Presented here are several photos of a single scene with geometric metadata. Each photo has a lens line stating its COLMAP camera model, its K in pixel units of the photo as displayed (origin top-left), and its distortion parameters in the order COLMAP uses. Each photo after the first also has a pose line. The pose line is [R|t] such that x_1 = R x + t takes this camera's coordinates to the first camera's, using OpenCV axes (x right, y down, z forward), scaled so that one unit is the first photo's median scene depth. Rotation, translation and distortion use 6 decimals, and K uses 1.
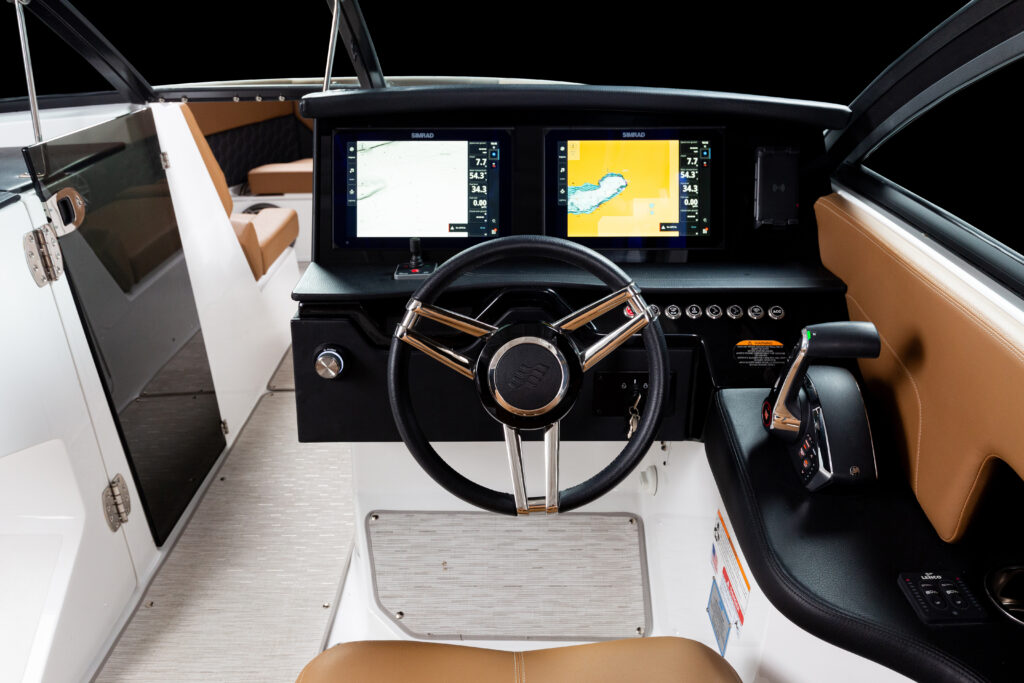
lens RADIAL K [[792.2, 0, 508.2], [0, 792.2, 339.3], [0, 0, 1]] dist [0.003968, 0.001808]
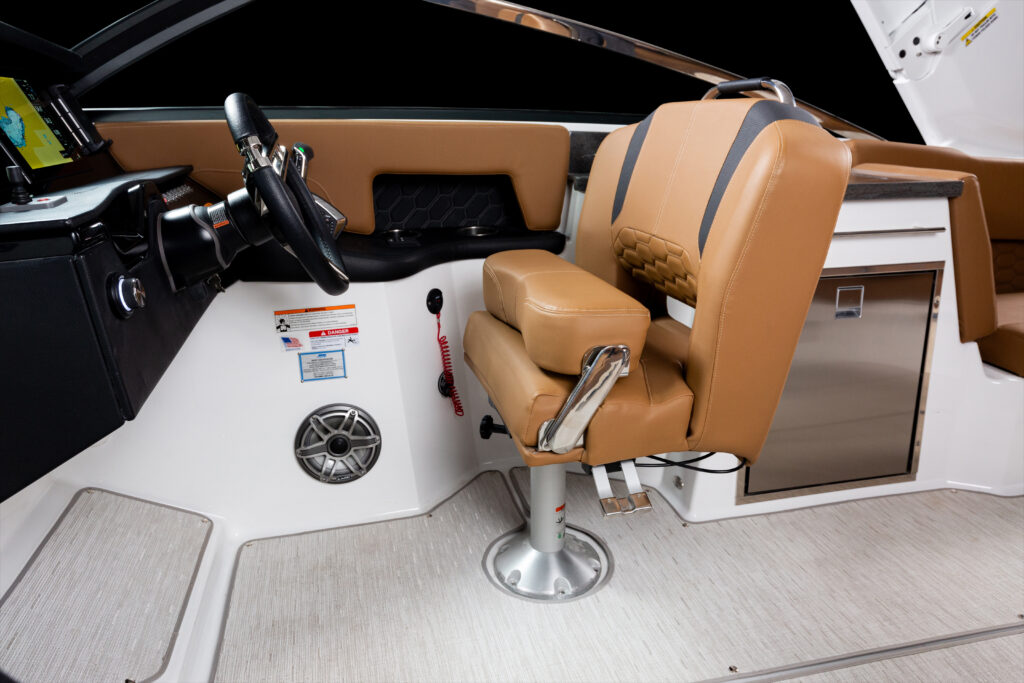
lens RADIAL K [[700.6, 0, 510.4], [0, 700.6, 340.9], [0, 0, 1]] dist [-0.004006, -0.002815]
pose [[-0.239620, -0.292635, 0.925714, -0.755845], [0.432607, 0.821420, 0.371646, -0.019589], [-0.869157, 0.489524, -0.070233, 0.557017]]
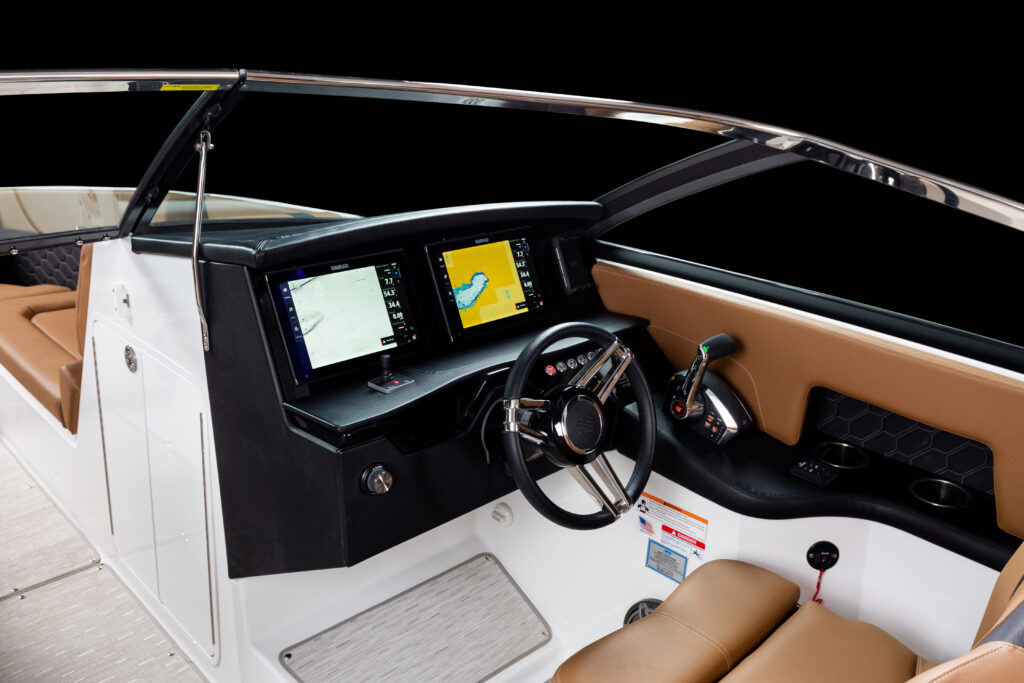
lens RADIAL K [[873.9, 0, 511.1], [0, 873.9, 339.2], [0, 0, 1]] dist [0.007803, 0.004689]
pose [[0.714425, -0.210025, 0.667448, -0.652351], [0.272623, 0.962059, 0.010919, -0.091183], [-0.644417, 0.174161, 0.744577, -0.038964]]
